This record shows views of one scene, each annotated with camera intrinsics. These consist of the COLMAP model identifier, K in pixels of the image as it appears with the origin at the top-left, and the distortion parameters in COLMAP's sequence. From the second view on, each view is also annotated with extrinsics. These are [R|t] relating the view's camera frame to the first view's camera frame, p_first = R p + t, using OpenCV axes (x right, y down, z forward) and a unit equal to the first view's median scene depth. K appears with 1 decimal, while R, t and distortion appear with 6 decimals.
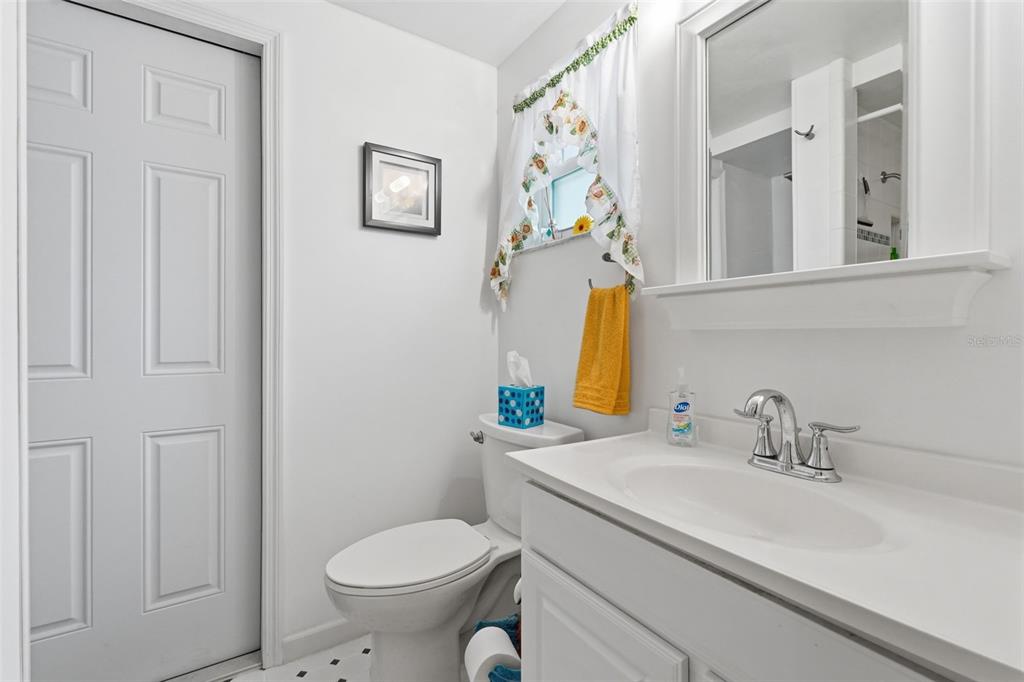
lens RADIAL K [[451.9, 0, 510.8], [0, 451.9, 333.2], [0, 0, 1]] dist [0.000200, -0.000233]
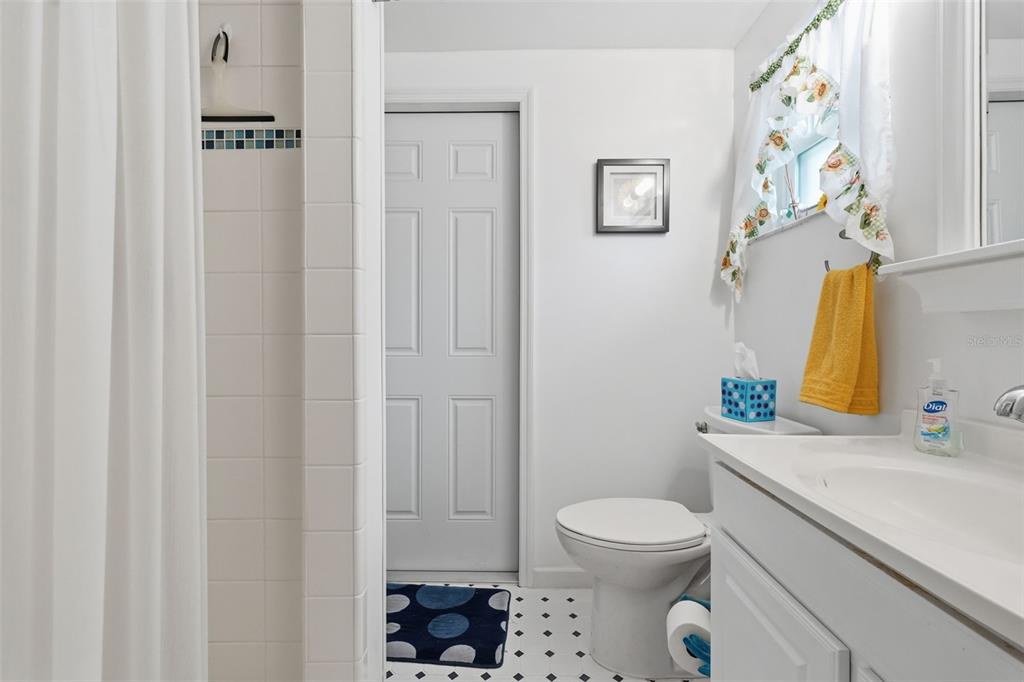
lens RADIAL K [[451.9, 0, 510.8], [0, 451.9, 333.2], [0, 0, 1]] dist [0.000200, -0.000233]
pose [[0.830643, -0.004046, -0.556790, 0.145579], [0.003364, 0.999992, -0.002248, 0.021697], [0.556795, -0.000006, 0.830650, -0.082016]]
